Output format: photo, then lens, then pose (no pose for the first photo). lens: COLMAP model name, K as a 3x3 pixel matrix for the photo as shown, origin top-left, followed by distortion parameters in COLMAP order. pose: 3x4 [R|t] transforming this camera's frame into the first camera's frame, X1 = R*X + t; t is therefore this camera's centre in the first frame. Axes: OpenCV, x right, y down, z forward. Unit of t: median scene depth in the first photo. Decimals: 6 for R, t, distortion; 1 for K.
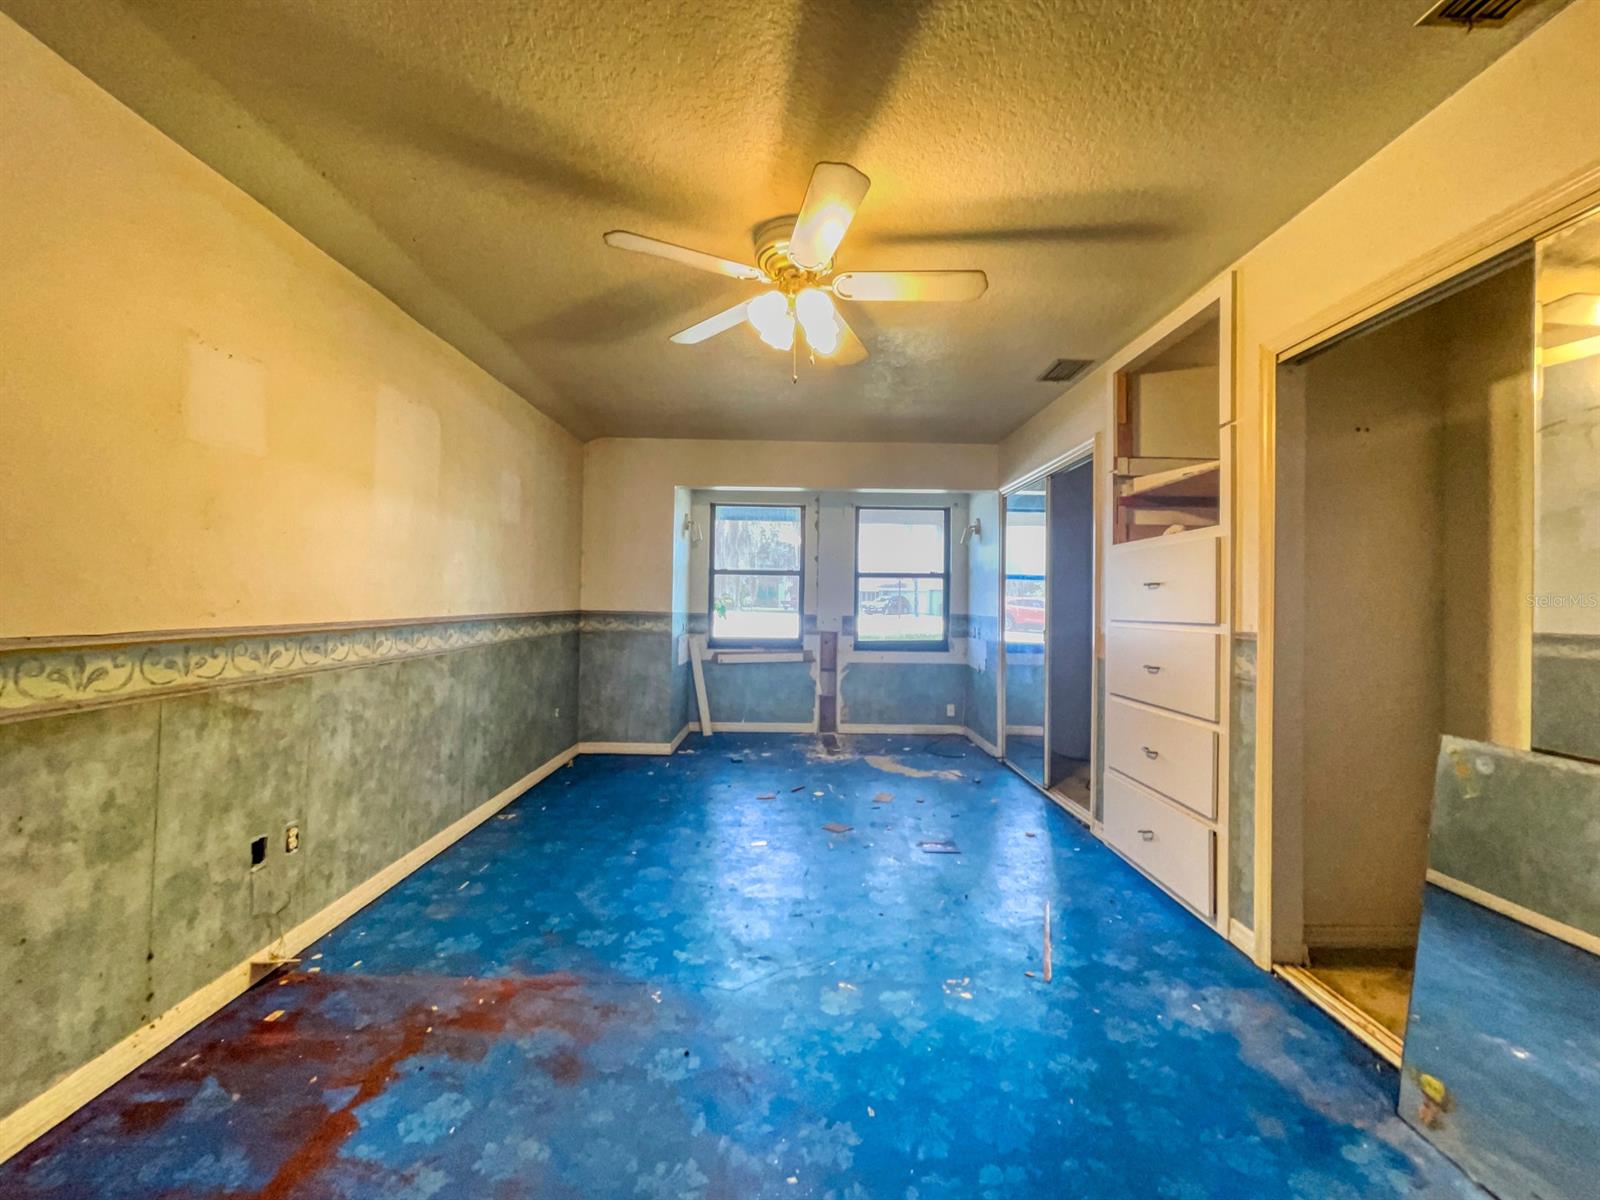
lens RADIAL K [[655.6, 0, 800.5], [0, 655.6, 585.3], [0, 0, 1]] dist [-0.000191, -0.000078]
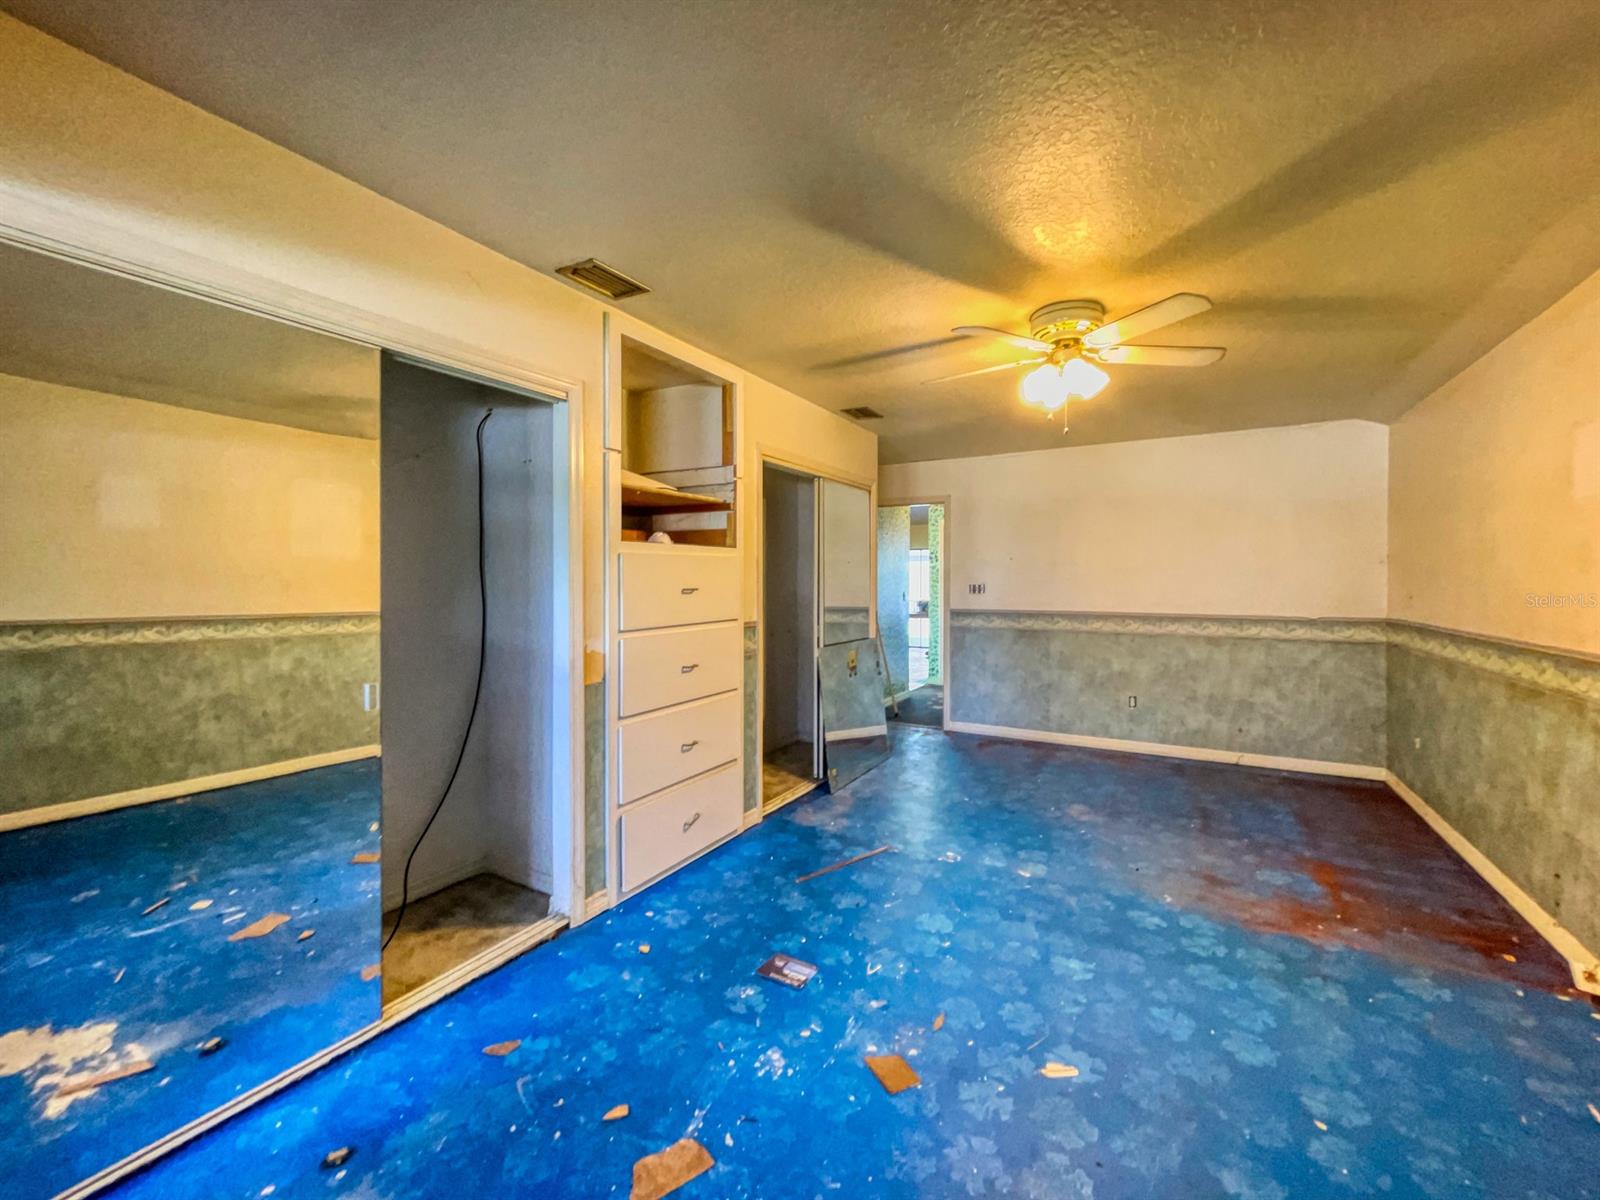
lens RADIAL K [[655.6, 0, 800.5], [0, 655.6, 585.3], [0, 0, 1]] dist [-0.000191, -0.000078]
pose [[-0.862376, -0.021023, 0.505832, -0.239263], [-0.025387, 0.999676, -0.001733, -0.020524], [-0.505632, -0.014336, -0.862630, 2.666003]]
